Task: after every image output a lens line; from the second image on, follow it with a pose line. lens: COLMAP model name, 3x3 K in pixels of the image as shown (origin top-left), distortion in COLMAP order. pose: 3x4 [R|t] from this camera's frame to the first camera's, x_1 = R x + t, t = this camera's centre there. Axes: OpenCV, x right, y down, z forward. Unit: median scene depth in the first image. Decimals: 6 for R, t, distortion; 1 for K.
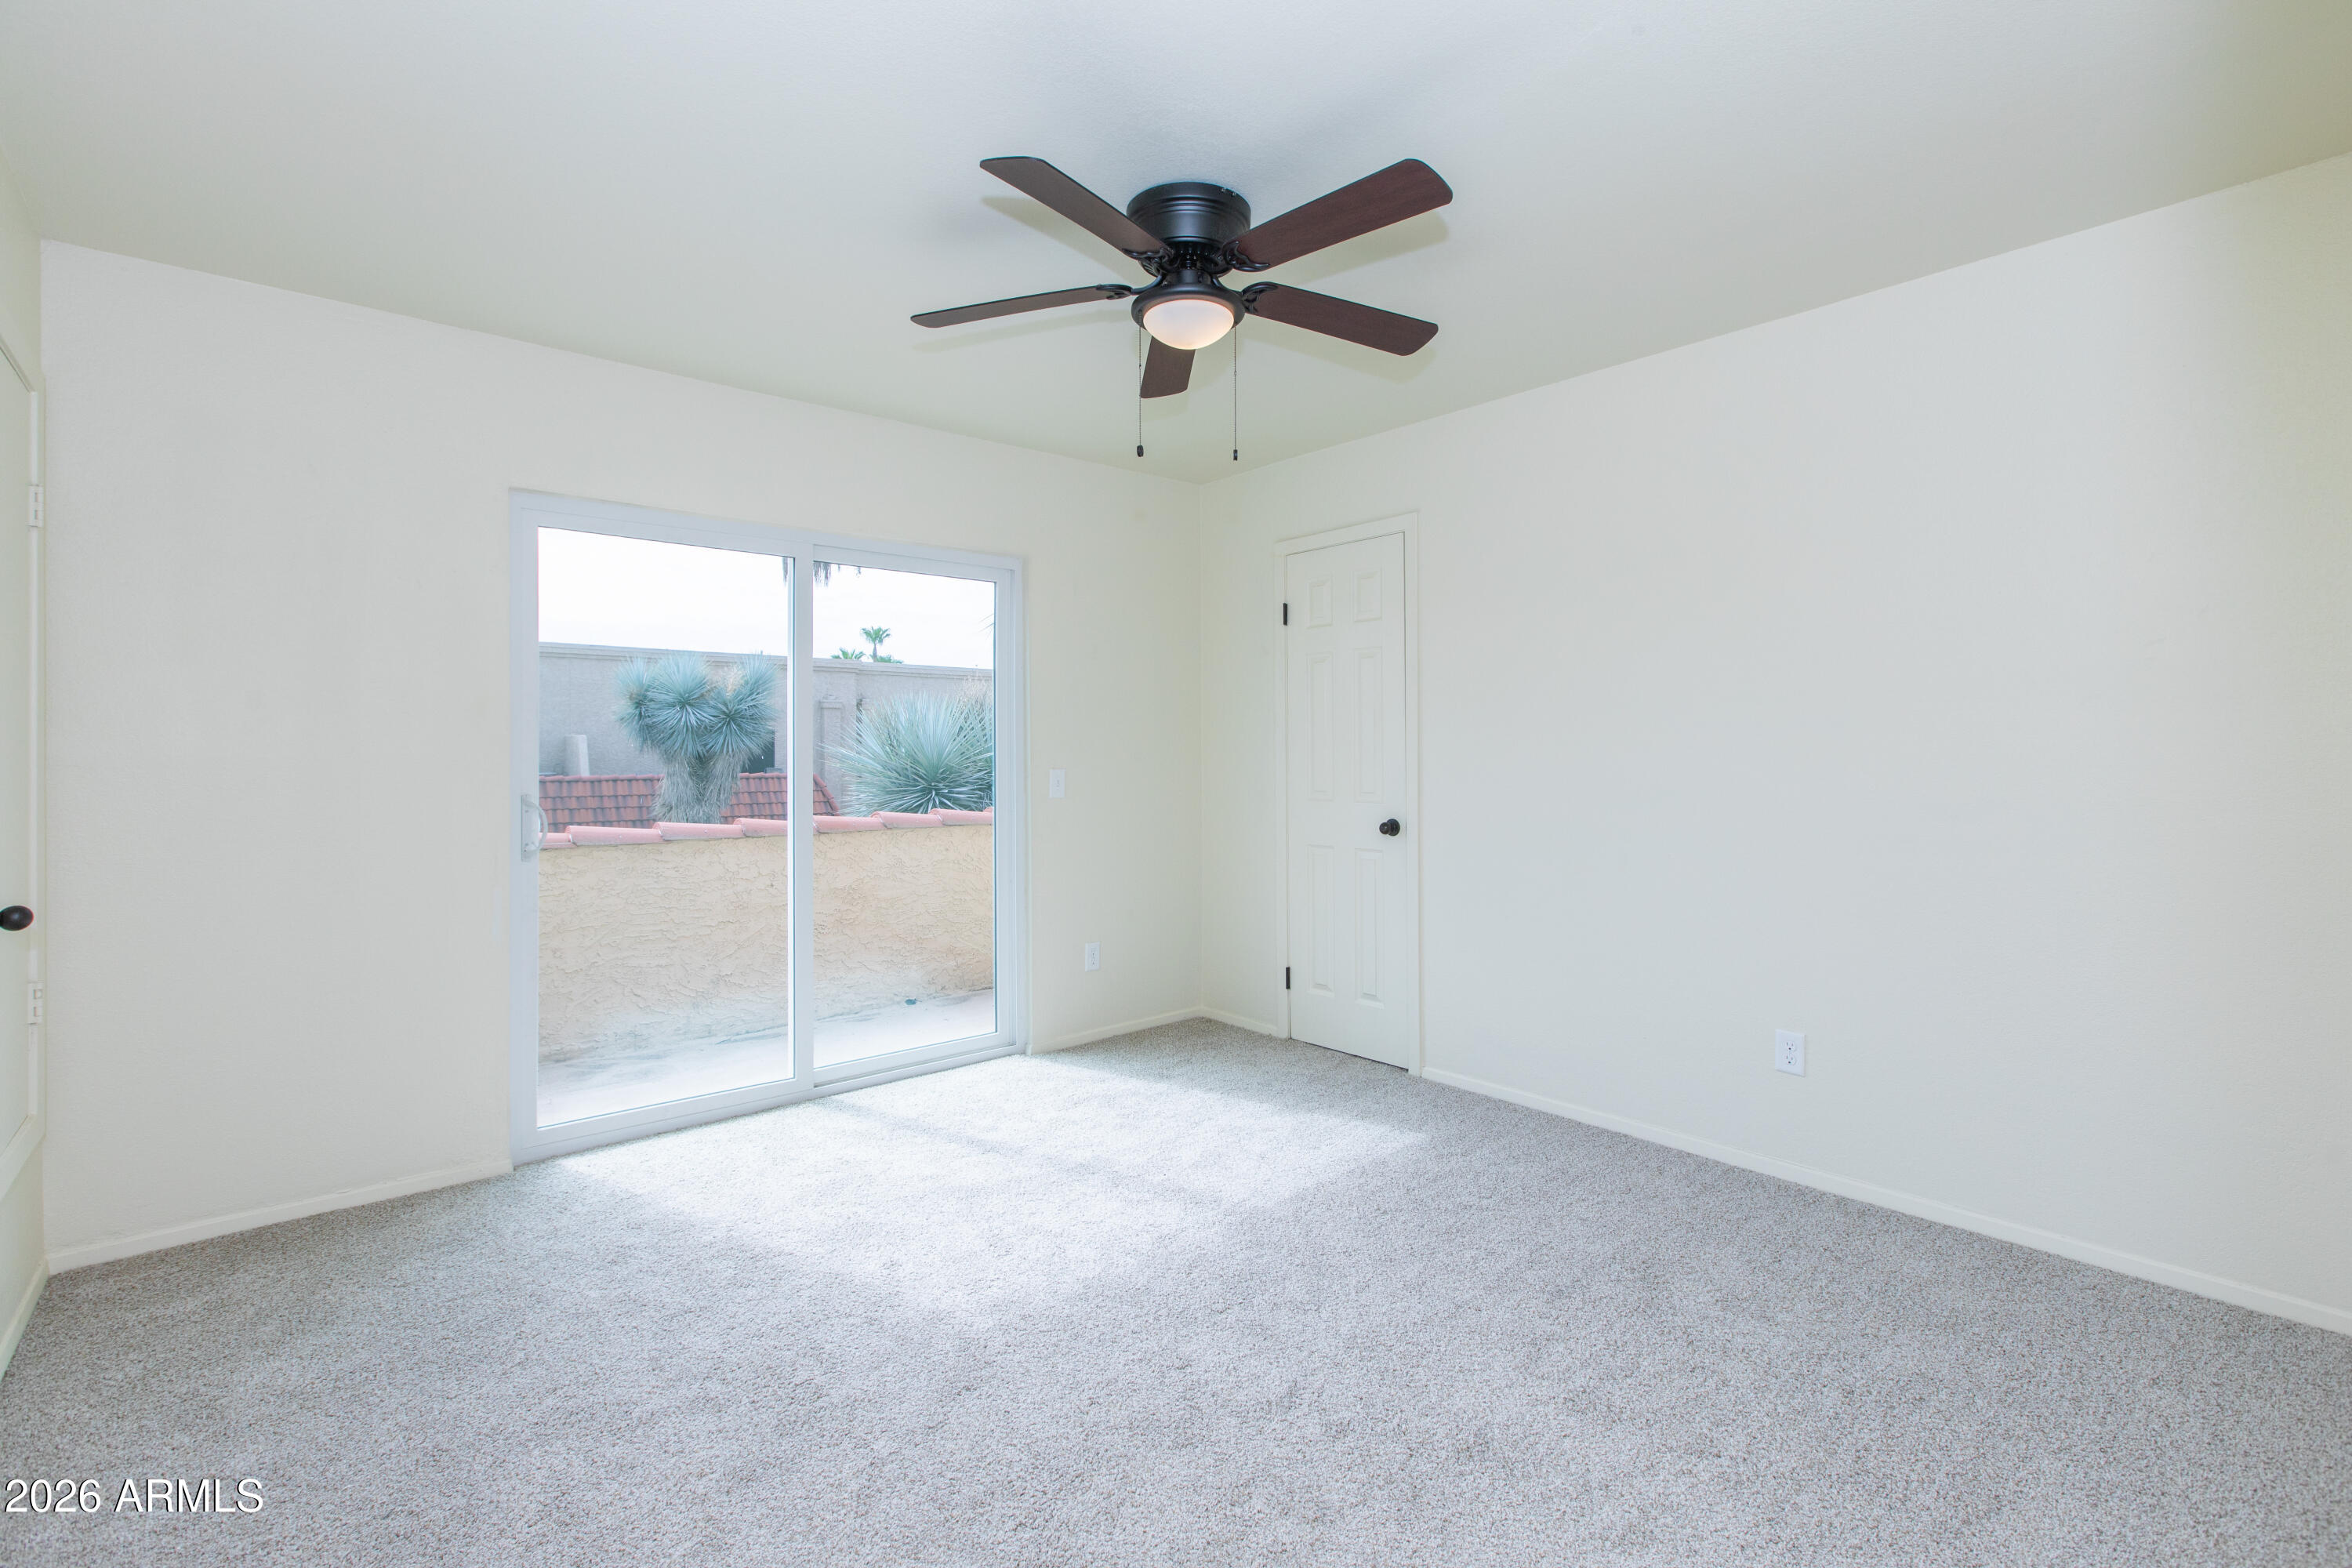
lens RADIAL K [[1067.4, 0, 1185.4], [0, 1067.4, 749.3], [0, 0, 1]] dist [0.008379, -0.002940]
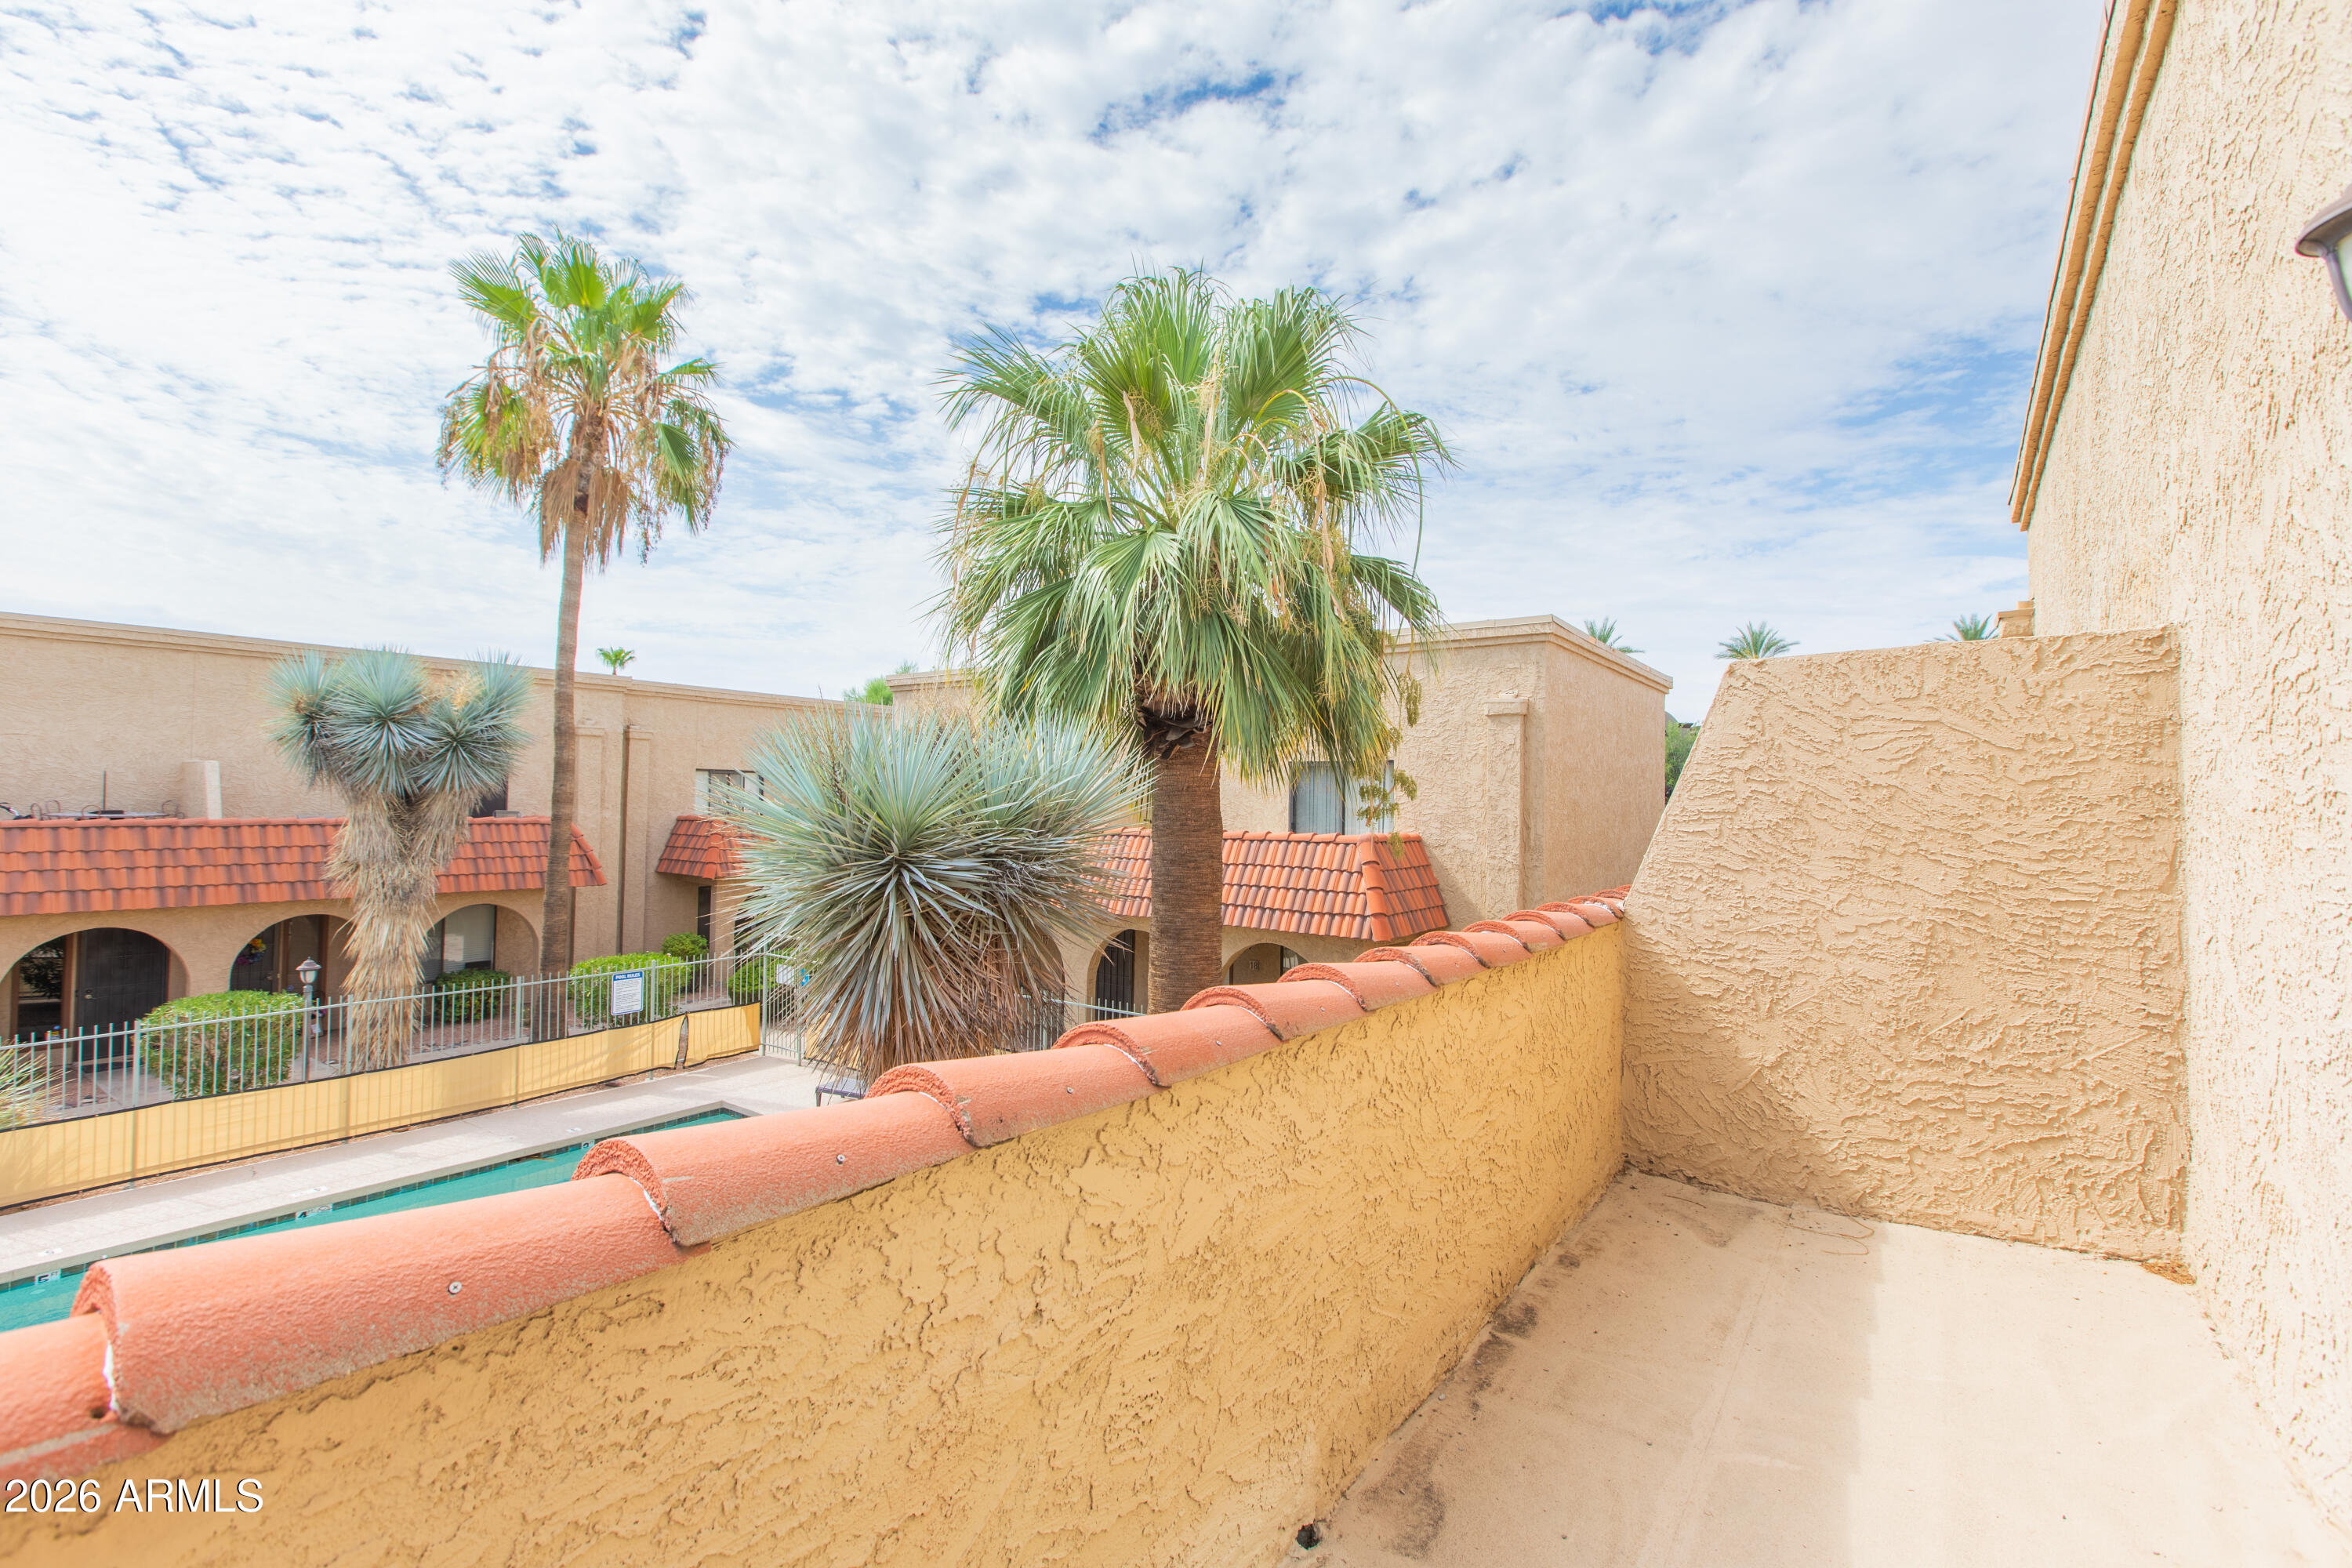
lens RADIAL K [[1067.4, 0, 1193.5], [0, 1067.4, 778.8], [0, 0, 1]] dist [0.008379, -0.002940]
pose [[0.973555, 0.024635, 0.227120, -0.111481], [-0.020694, 0.999591, -0.019715, -0.000795], [-0.227513, 0.014494, 0.973667, 0.195175]]
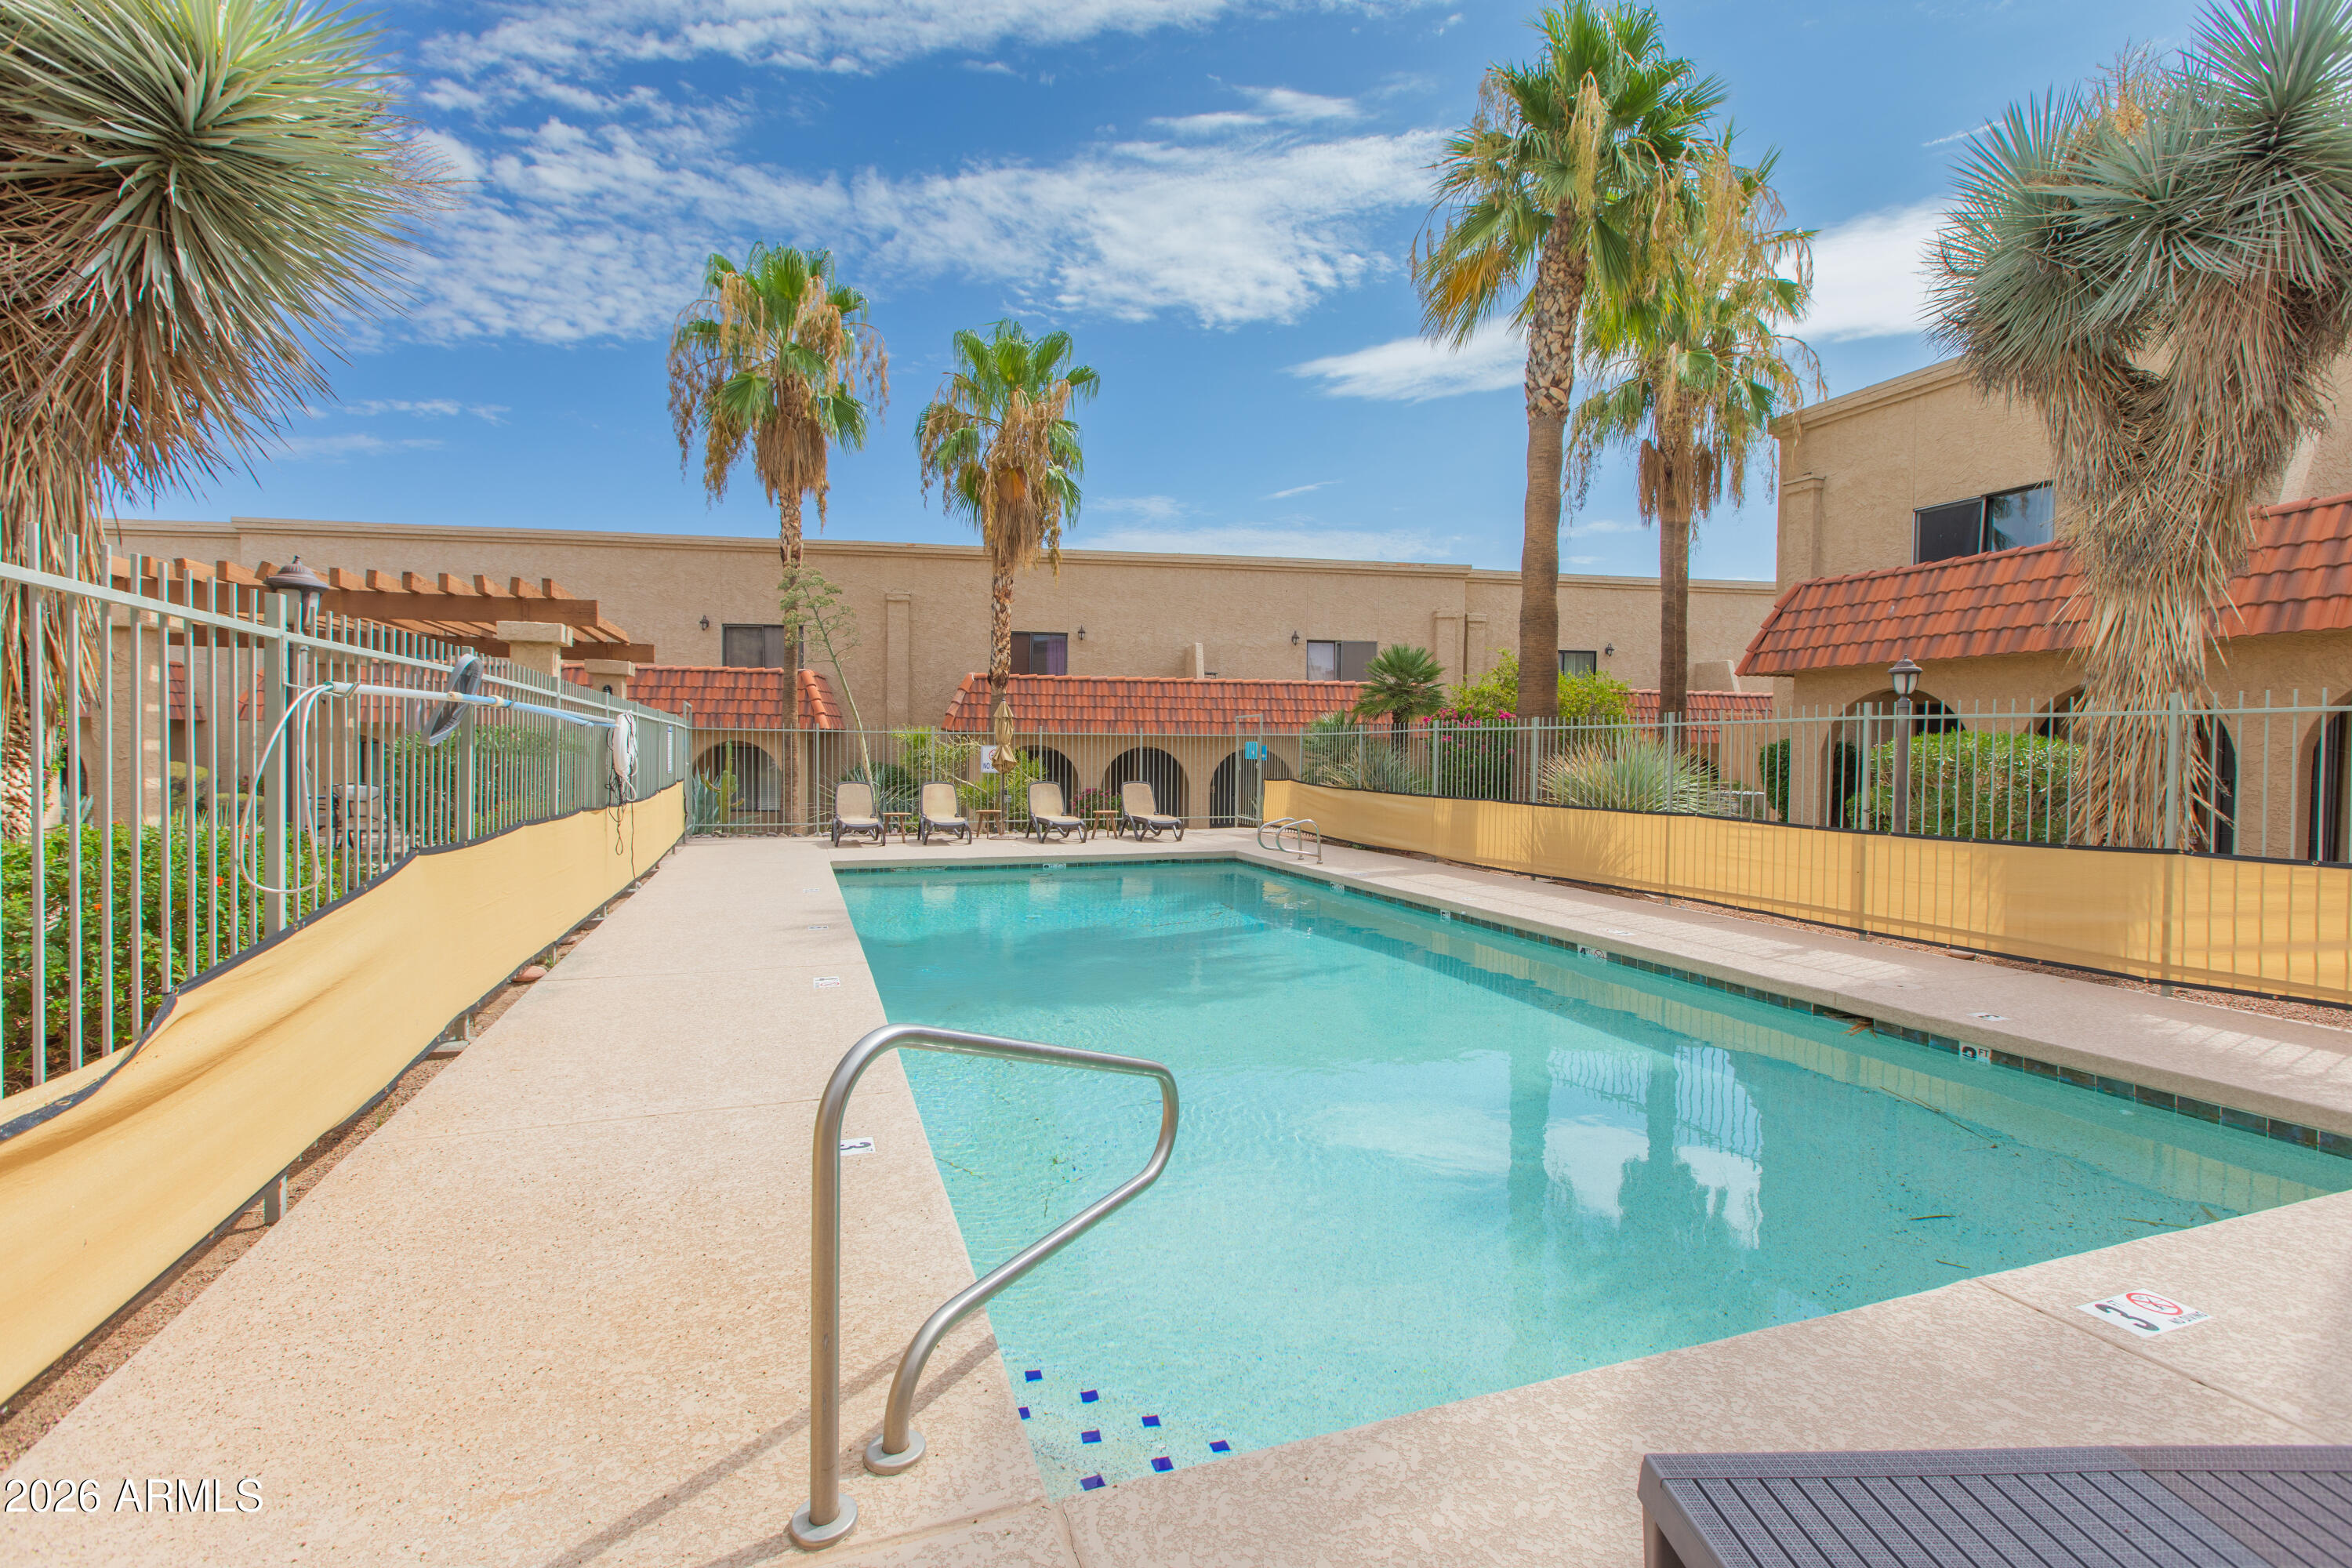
lens RADIAL K [[1067.4, 0, 1173.0], [0, 1067.4, 778.7], [0, 0, 1]] dist [0.008379, -0.002940]
pose [[-0.360332, 0.020800, -0.932592, 0.018920], [-0.010297, 0.999602, 0.026273, 0.154201], [0.932767, 0.019070, -0.359974, 0.872082]]
